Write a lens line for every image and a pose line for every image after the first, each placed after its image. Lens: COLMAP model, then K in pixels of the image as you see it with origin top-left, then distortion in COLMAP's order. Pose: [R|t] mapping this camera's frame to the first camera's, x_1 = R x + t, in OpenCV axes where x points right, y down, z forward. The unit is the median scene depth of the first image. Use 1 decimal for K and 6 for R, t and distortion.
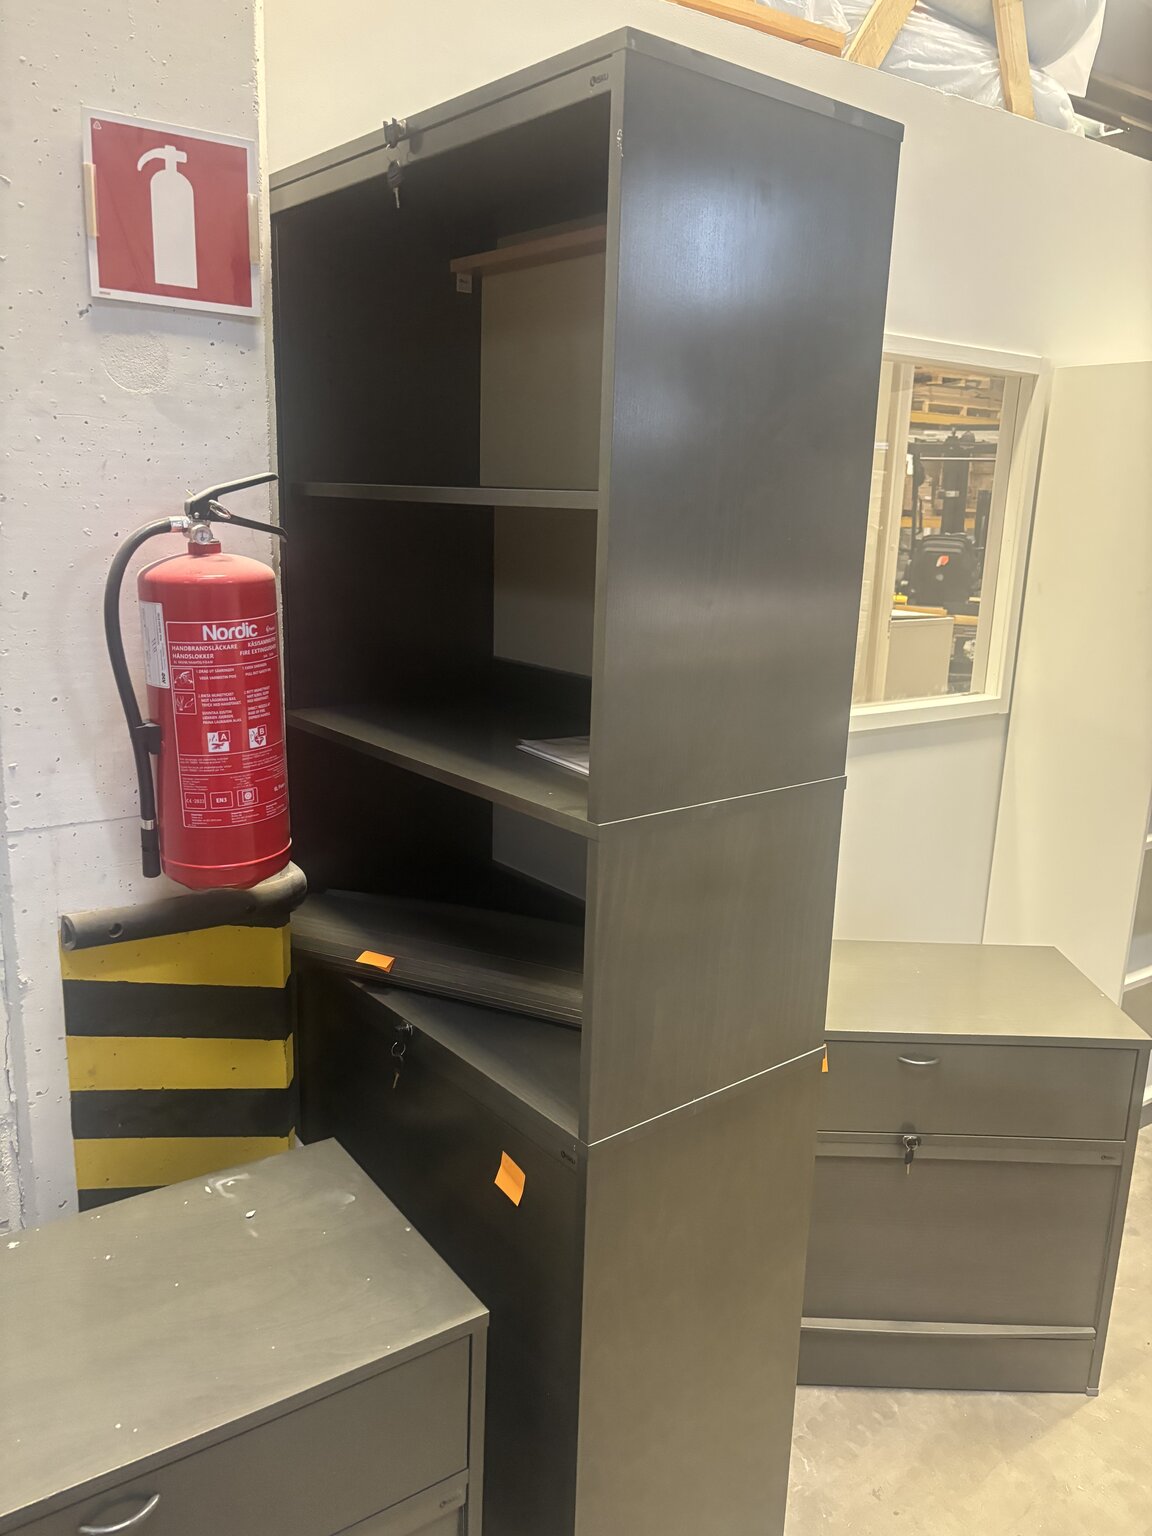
lens RADIAL K [[1148.5, 0, 571.6], [0, 1148.5, 765.5], [0, 0, 1]] dist [0.031140, -0.042420]
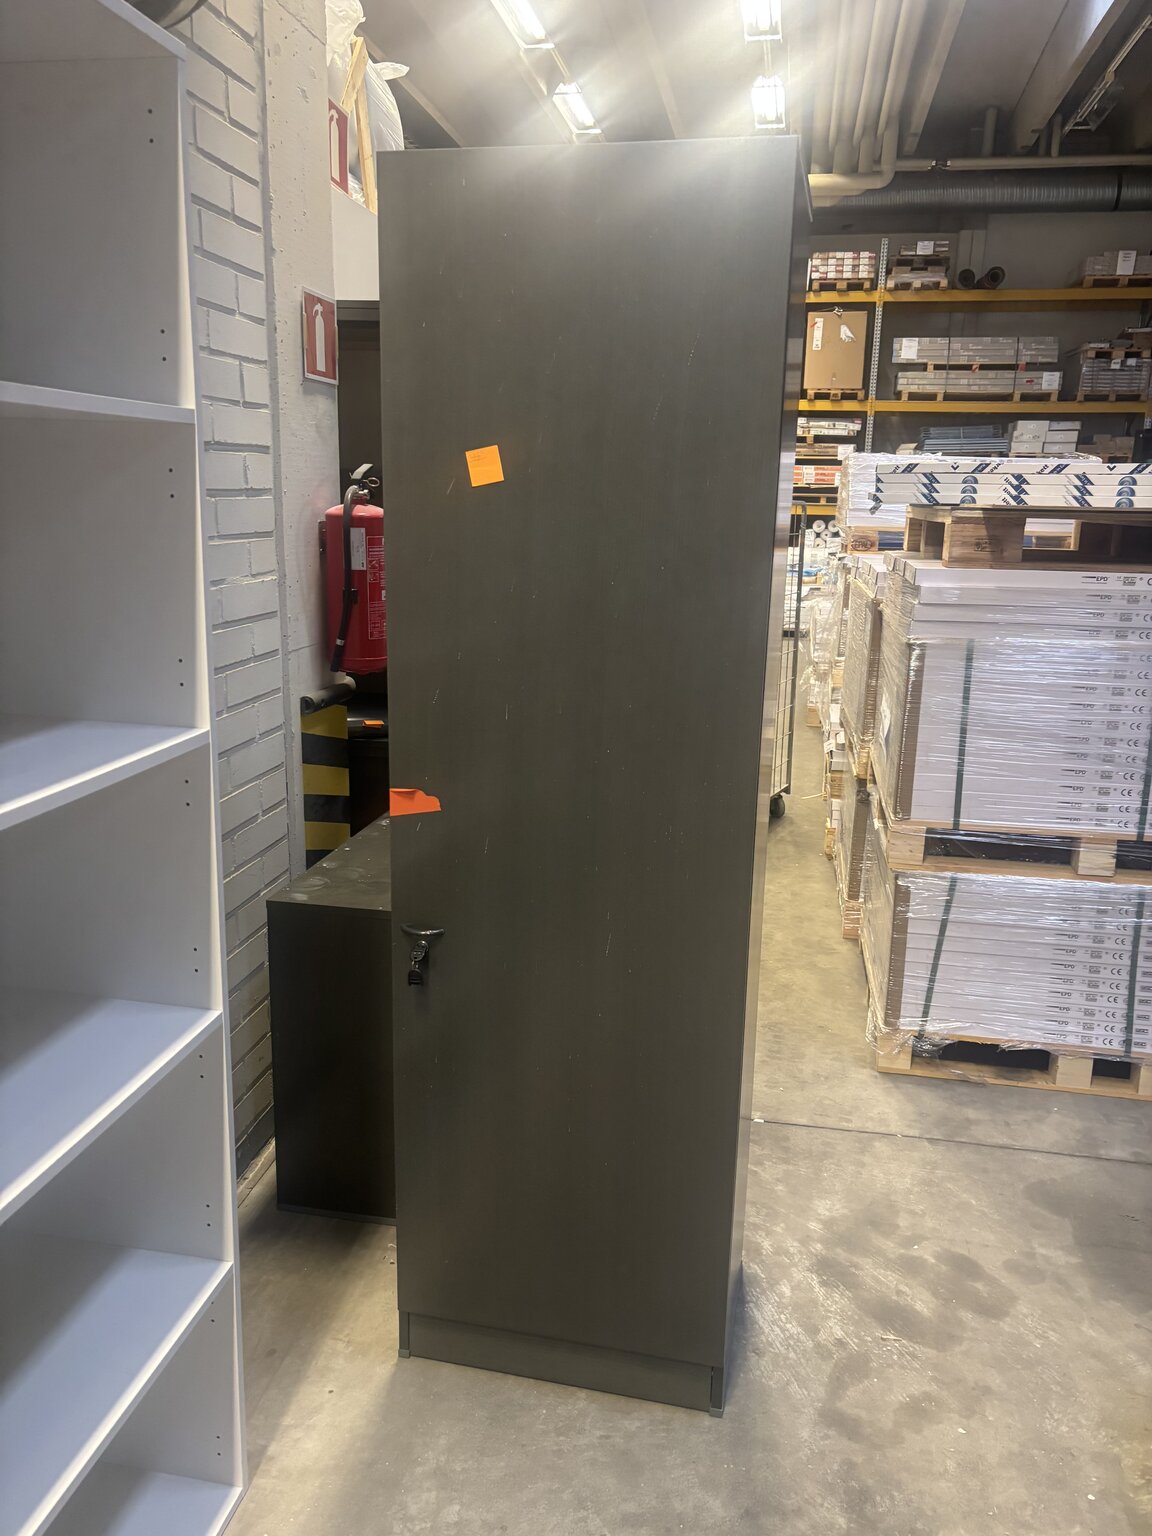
lens RADIAL K [[1148.5, 0, 576.2], [0, 1148.5, 766.3], [0, 0, 1]] dist [0.031140, -0.042420]
pose [[0.708545, -0.173999, 0.683877, -1.405758], [0.161496, 0.983387, 0.082883, 0.154240], [-0.686937, 0.051717, 0.724874, -0.671395]]
